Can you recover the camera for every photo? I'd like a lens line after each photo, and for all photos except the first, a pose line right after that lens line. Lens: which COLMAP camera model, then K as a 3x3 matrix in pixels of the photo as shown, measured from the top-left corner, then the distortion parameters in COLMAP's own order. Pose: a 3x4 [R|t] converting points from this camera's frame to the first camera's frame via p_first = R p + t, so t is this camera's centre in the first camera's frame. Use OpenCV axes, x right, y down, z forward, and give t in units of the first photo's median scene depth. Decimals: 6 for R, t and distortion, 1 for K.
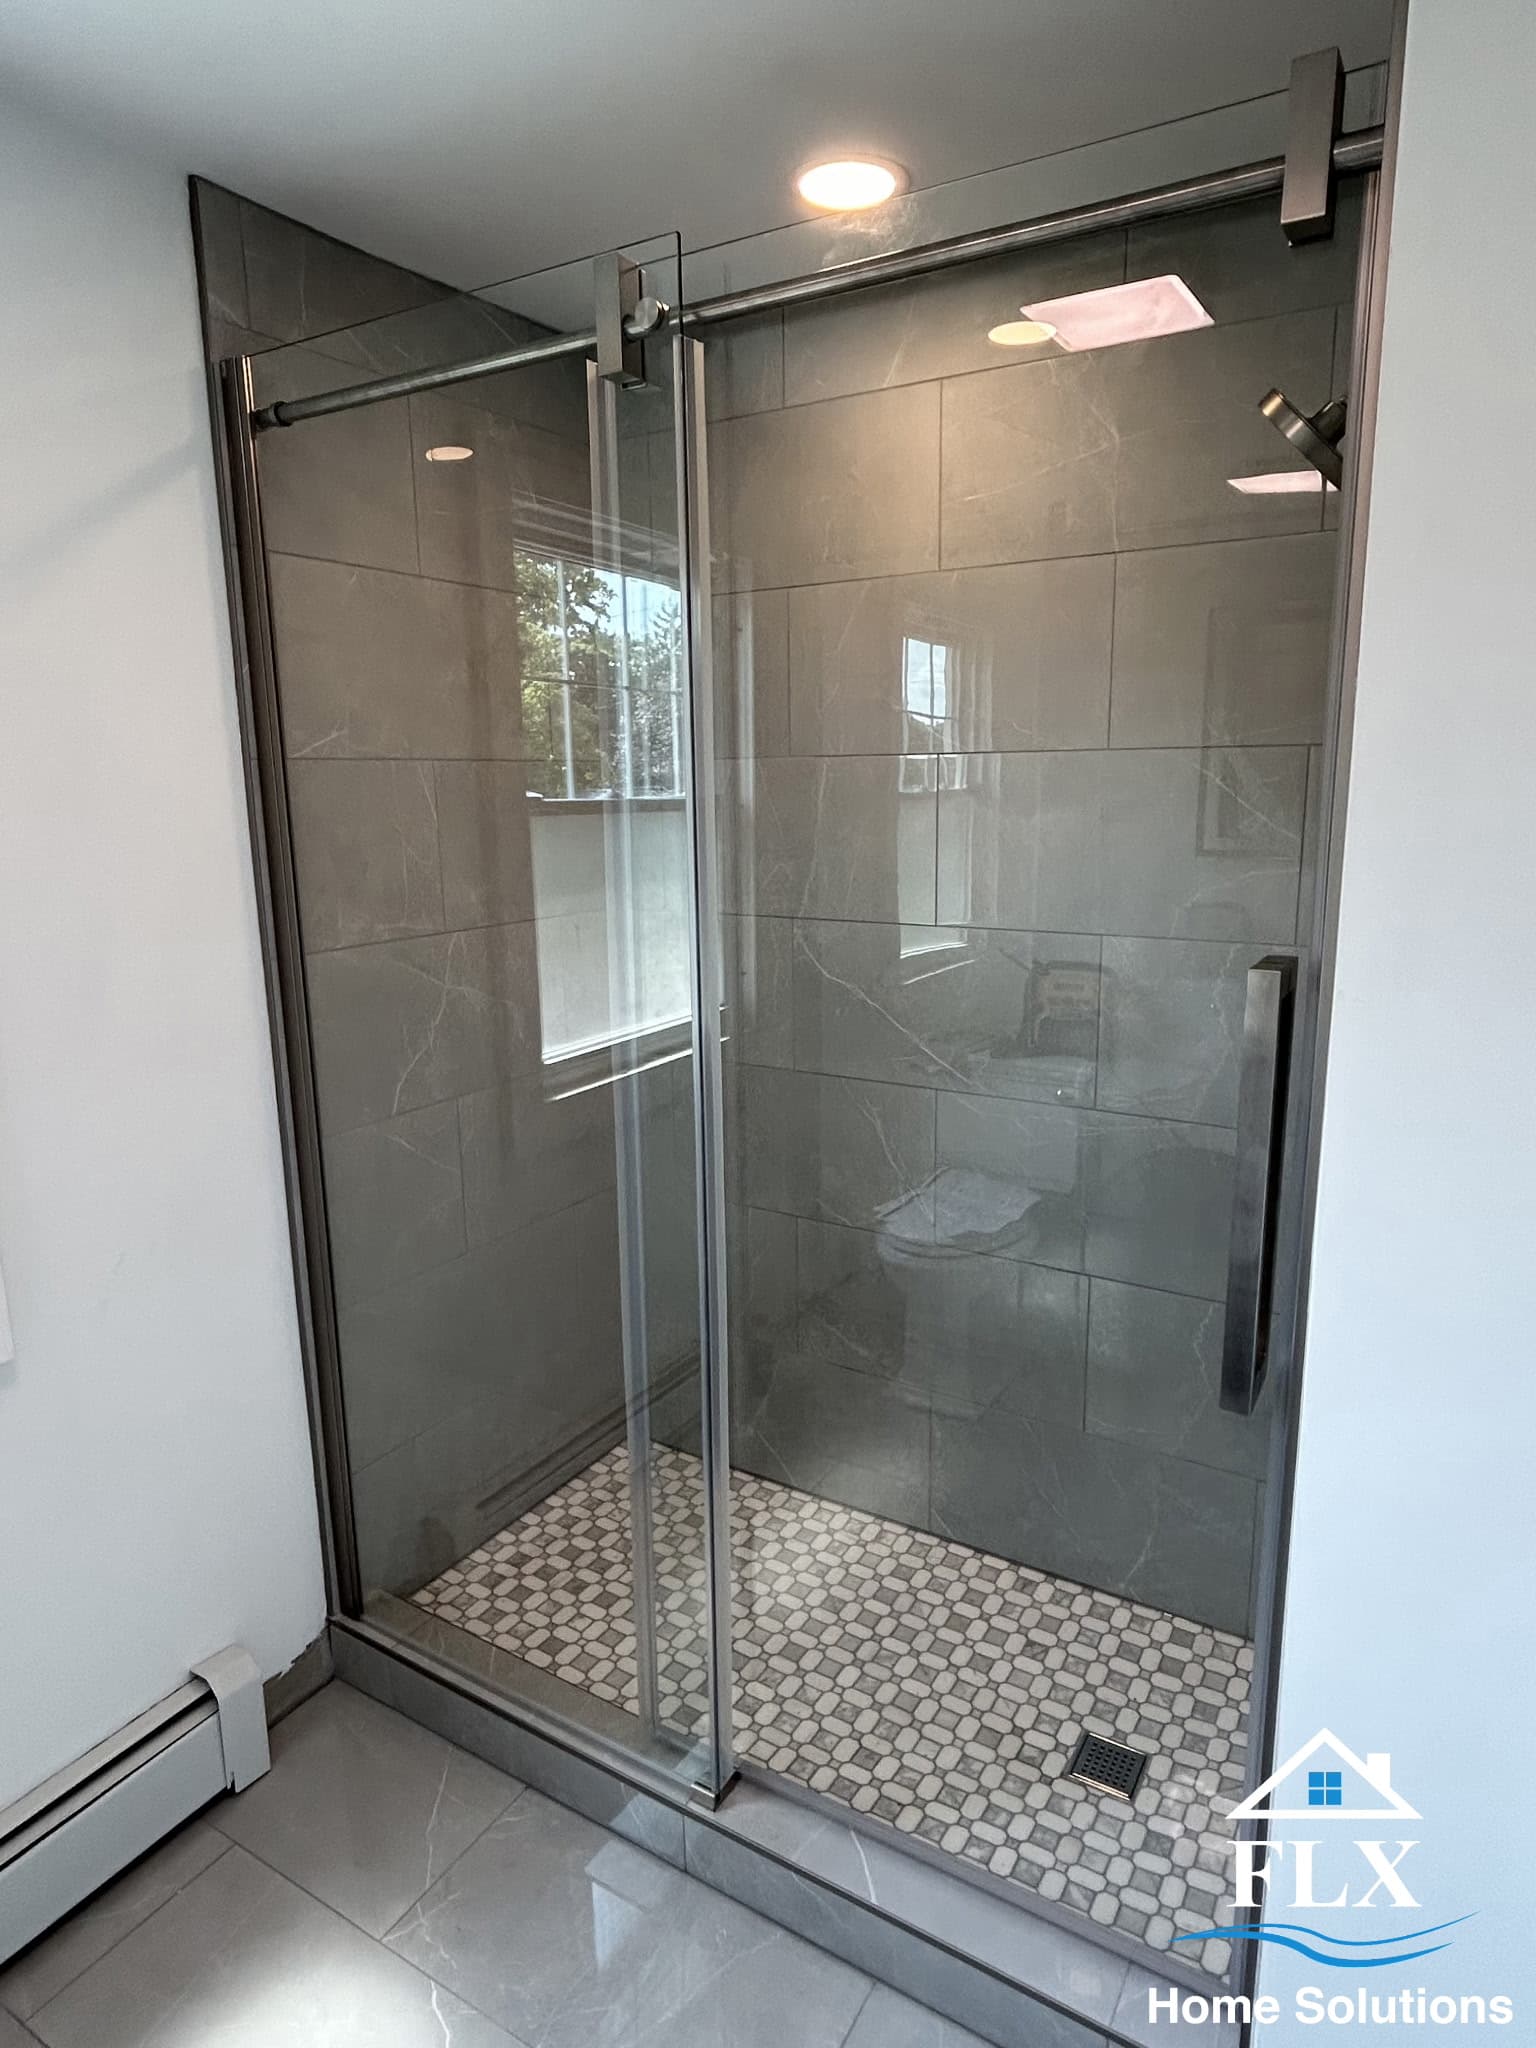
lens RADIAL K [[1201.3, 0, 764.7], [0, 1201.3, 1022.9], [0, 0, 1]] dist [-0.017428, 0.011671]
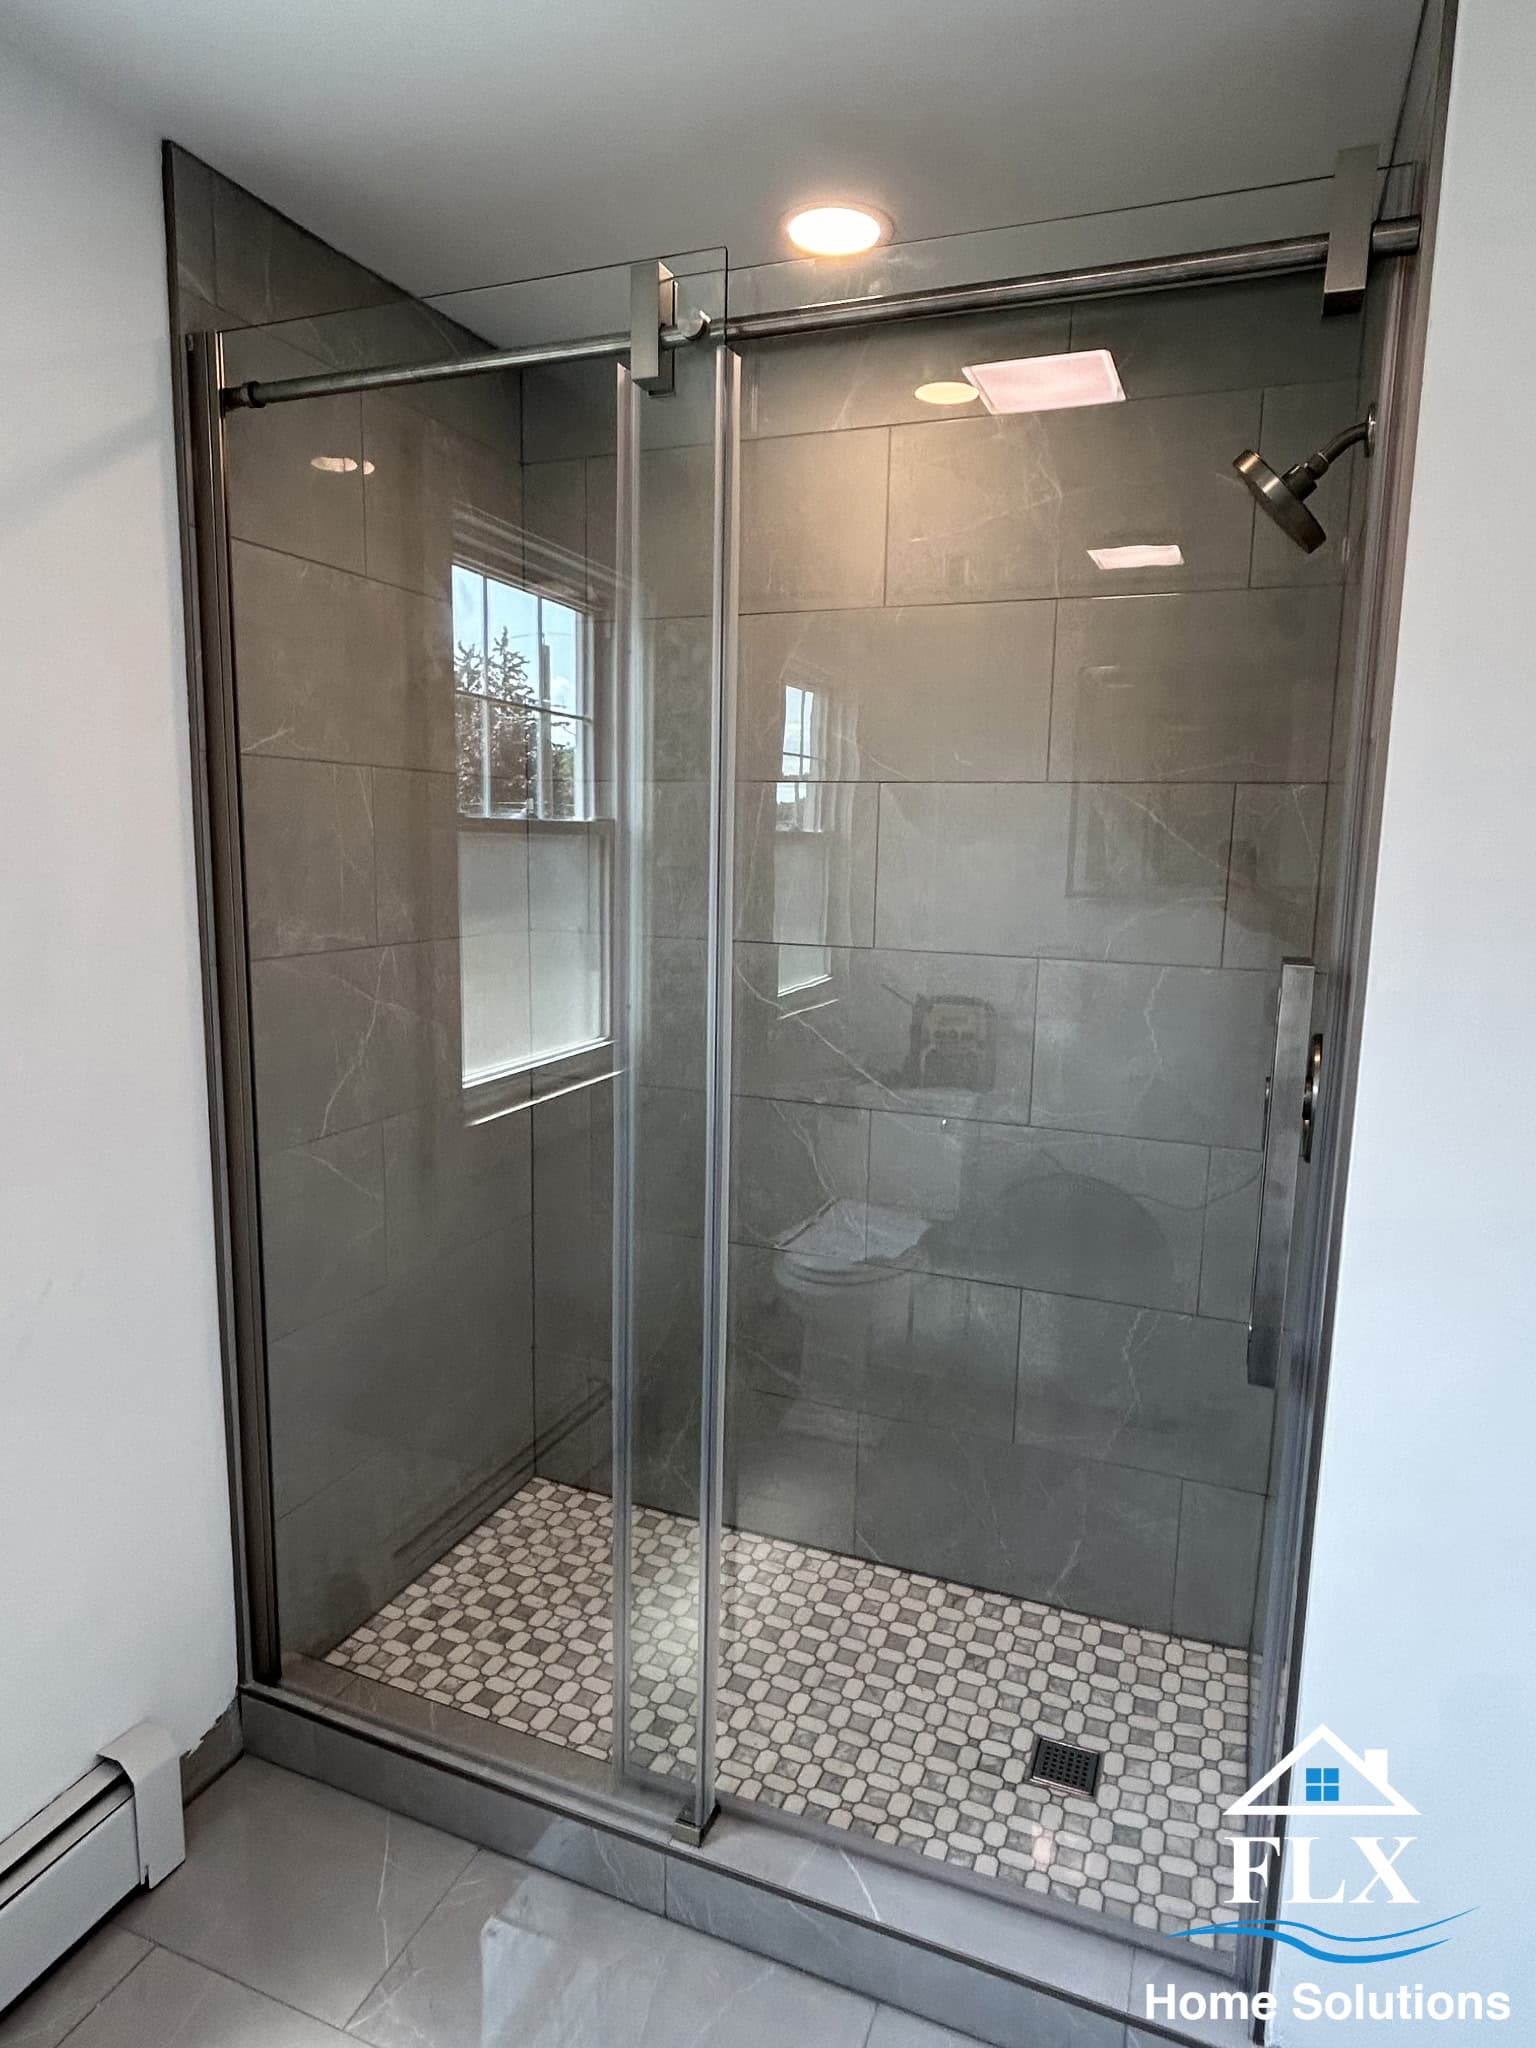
lens RADIAL K [[1201.3, 0, 773.8], [0, 1201.3, 1019.9], [0, 0, 1]] dist [-0.017428, 0.011671]
pose [[0.986252, 0.008527, 0.165027, -0.126467], [-0.001009, 0.998960, -0.045591, 0.030531], [-0.165244, 0.044798, 0.985235, 0.007565]]
